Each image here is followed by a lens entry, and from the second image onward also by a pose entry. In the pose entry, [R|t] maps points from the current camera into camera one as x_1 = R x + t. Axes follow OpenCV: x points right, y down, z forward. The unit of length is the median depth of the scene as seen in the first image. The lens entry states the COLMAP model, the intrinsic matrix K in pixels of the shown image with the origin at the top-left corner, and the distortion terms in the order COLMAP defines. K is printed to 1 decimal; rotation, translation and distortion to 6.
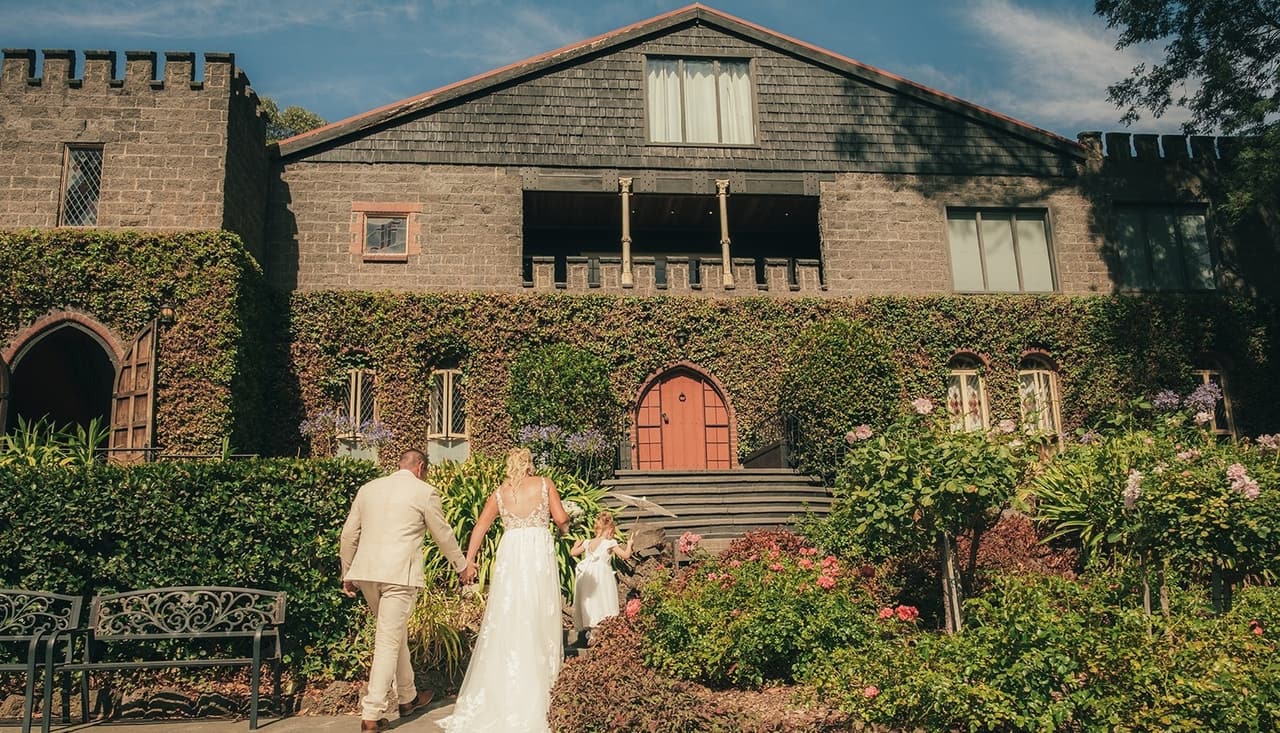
lens RADIAL K [[985.3, 0, 639.8], [0, 985.3, 408.5], [0, 0, 1]] dist [-0.006633, -0.006188]
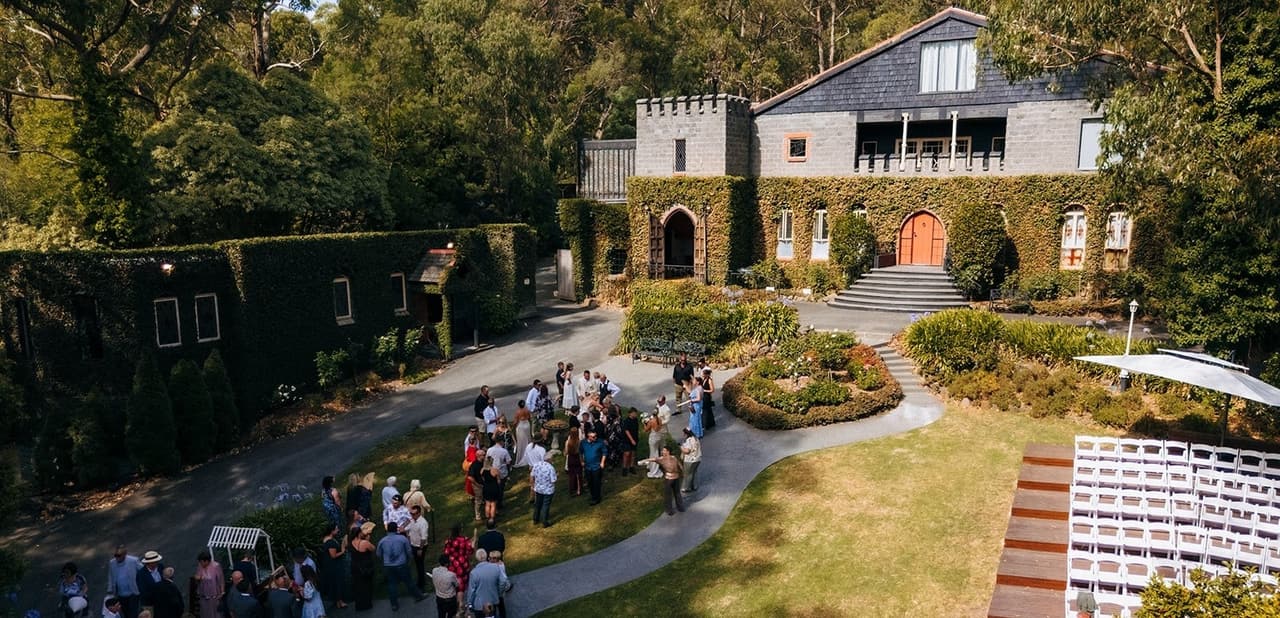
lens RADIAL K [[943.6, 0, 640.0], [0, 943.6, 309.0], [0, 0, 1]] dist [-0.000711, -0.000208]
pose [[0.805217, 0.099155, -0.584631, 0.750572], [0.103323, 0.947378, 0.302985, -0.513696], [0.583909, -0.304374, 0.752600, -0.955727]]
